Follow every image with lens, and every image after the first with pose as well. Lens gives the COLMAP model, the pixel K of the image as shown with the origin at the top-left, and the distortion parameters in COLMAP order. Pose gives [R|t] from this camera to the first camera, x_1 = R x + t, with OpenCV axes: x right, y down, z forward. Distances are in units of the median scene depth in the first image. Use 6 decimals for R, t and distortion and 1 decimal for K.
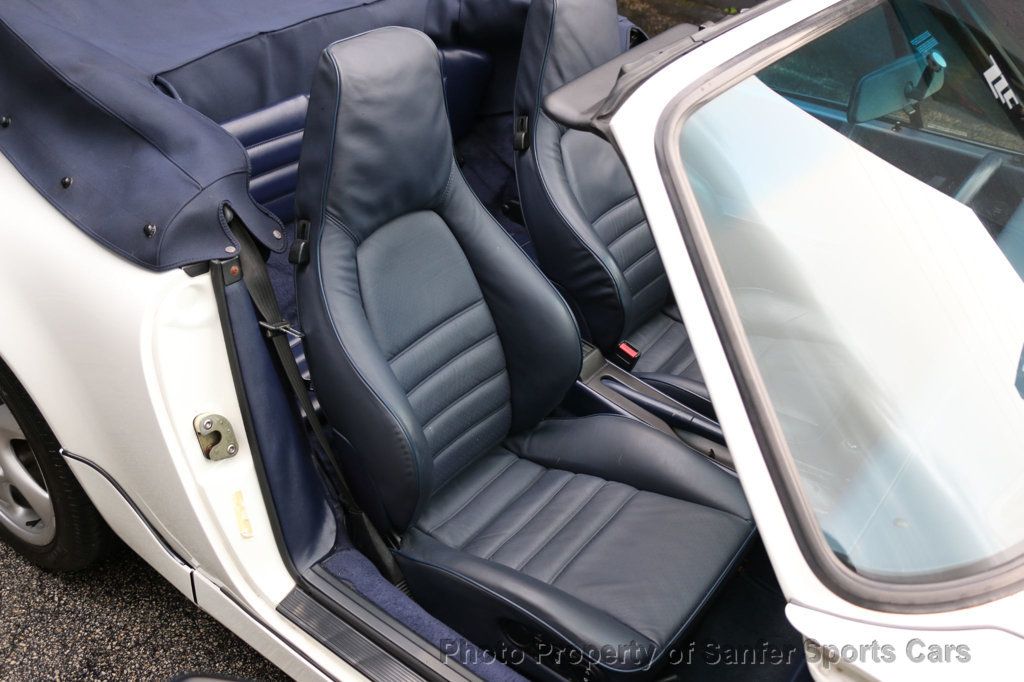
lens RADIAL K [[952.1, 0, 512.0], [0, 952.1, 341.0], [0, 0, 1]] dist [-0.052376, 0.008979]
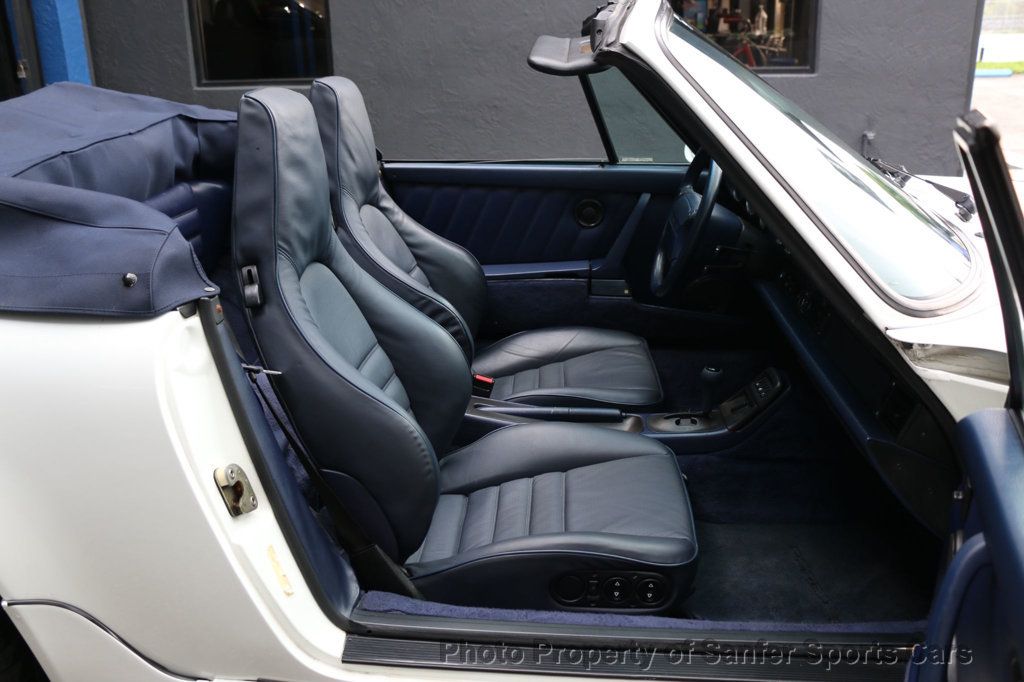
lens RADIAL K [[952.1, 0, 512.0], [0, 952.1, 341.0], [0, 0, 1]] dist [-0.052376, 0.008979]
pose [[0.836243, -0.222398, 0.501236, -0.507055], [0.340683, 0.926961, -0.157091, 0.198368], [-0.429689, 0.302129, 0.850932, 0.056292]]
